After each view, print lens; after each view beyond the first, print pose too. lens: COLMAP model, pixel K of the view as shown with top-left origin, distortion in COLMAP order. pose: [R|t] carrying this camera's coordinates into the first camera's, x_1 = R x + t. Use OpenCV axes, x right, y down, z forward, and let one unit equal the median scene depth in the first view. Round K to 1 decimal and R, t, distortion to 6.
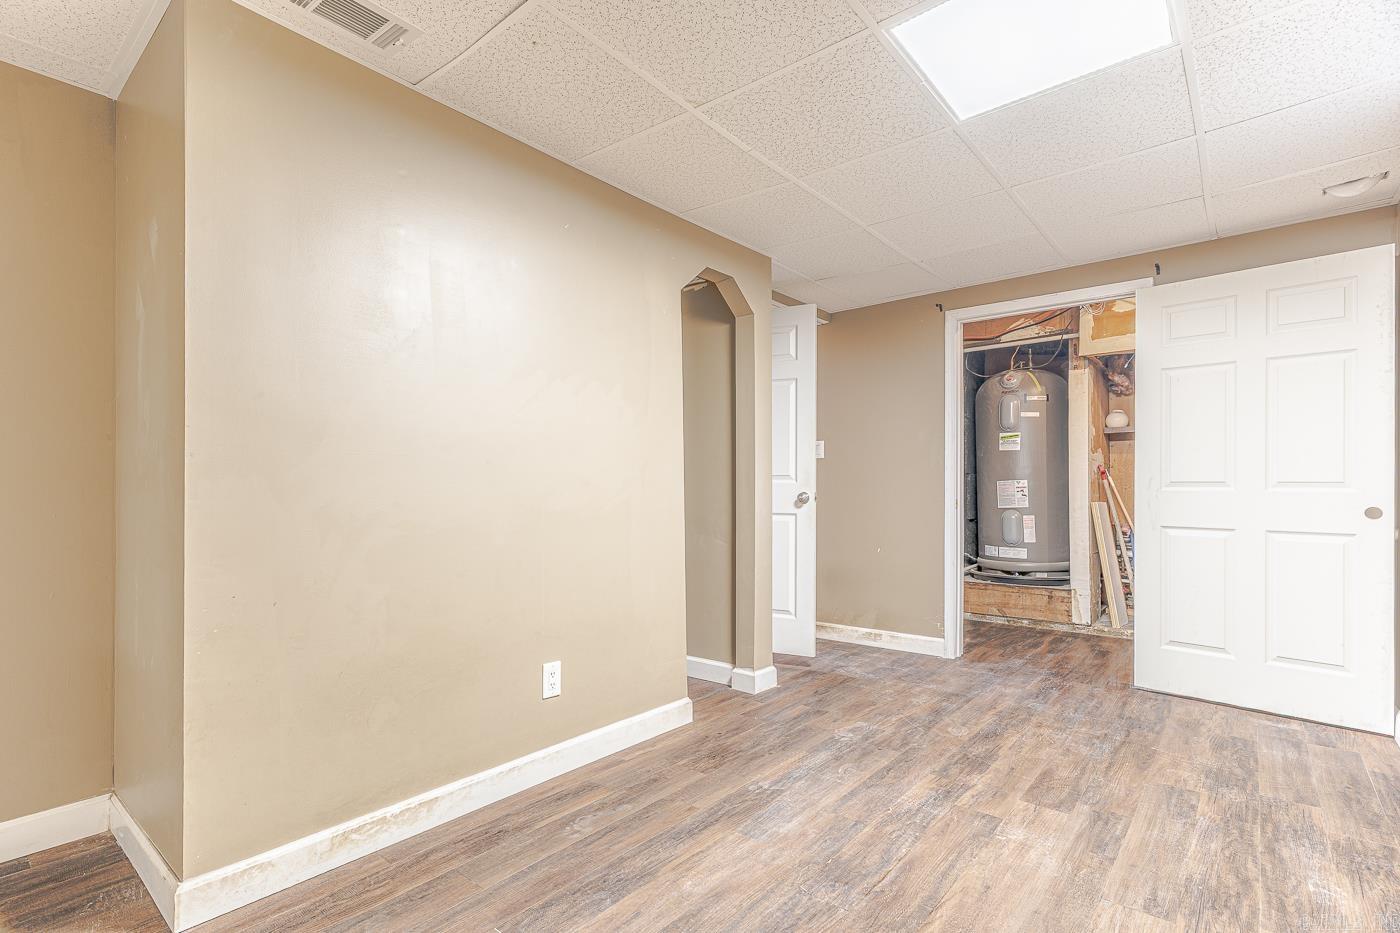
lens RADIAL K [[674.2, 0, 699.1], [0, 674.2, 473.8], [0, 0, 1]] dist [0.005860, 0.000158]
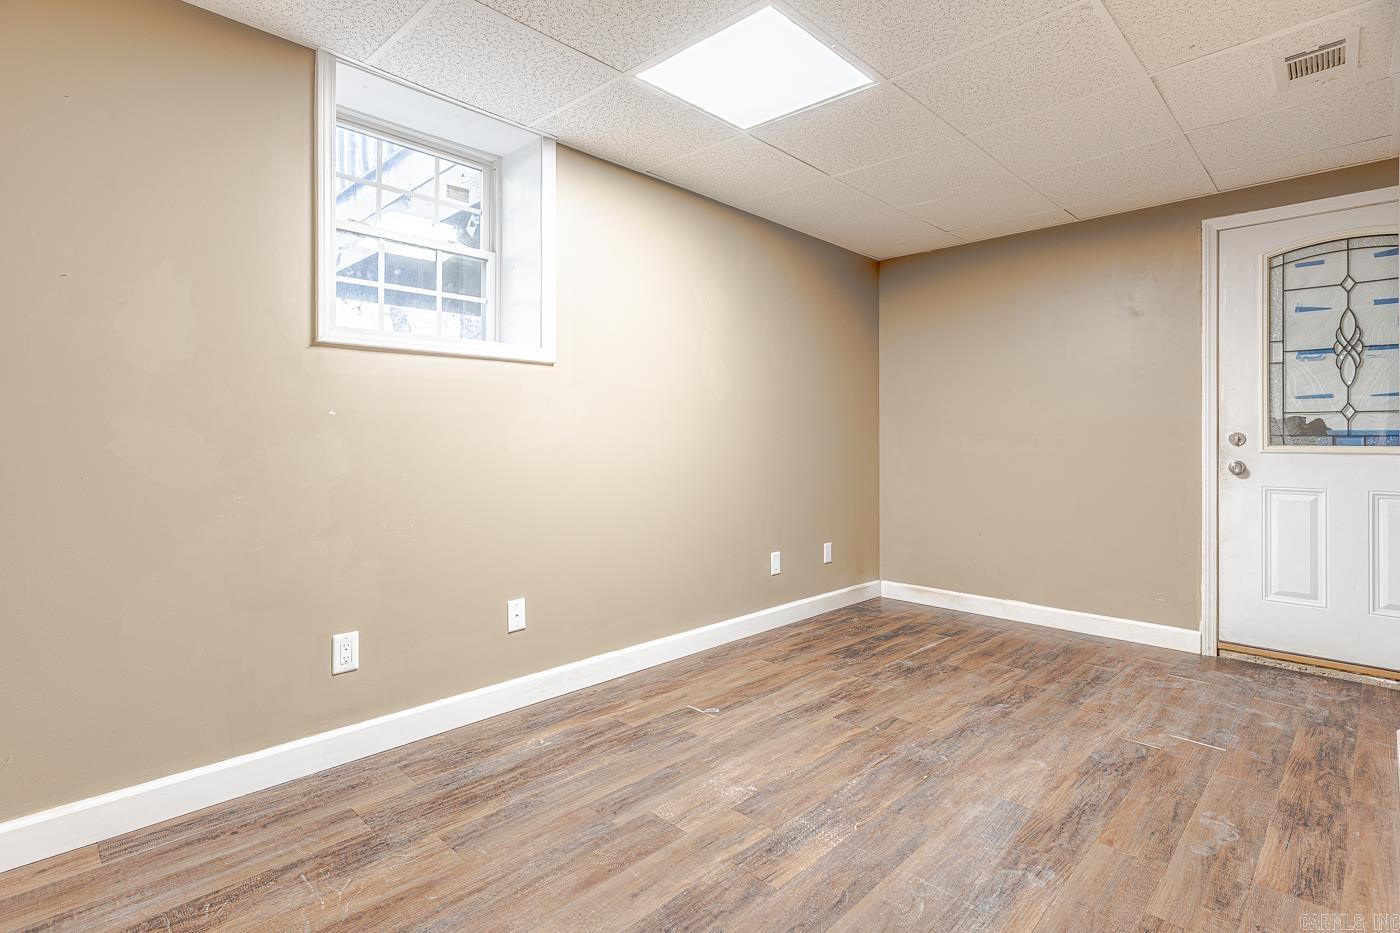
lens RADIAL K [[674.2, 0, 694.8], [0, 674.2, 439.8], [0, 0, 1]] dist [0.005860, 0.000158]
pose [[-0.995989, -0.003996, 0.089382, 0.424634], [-0.006043, 0.999725, -0.022646, 0.041819], [-0.089267, -0.023096, -0.995740, 1.930874]]
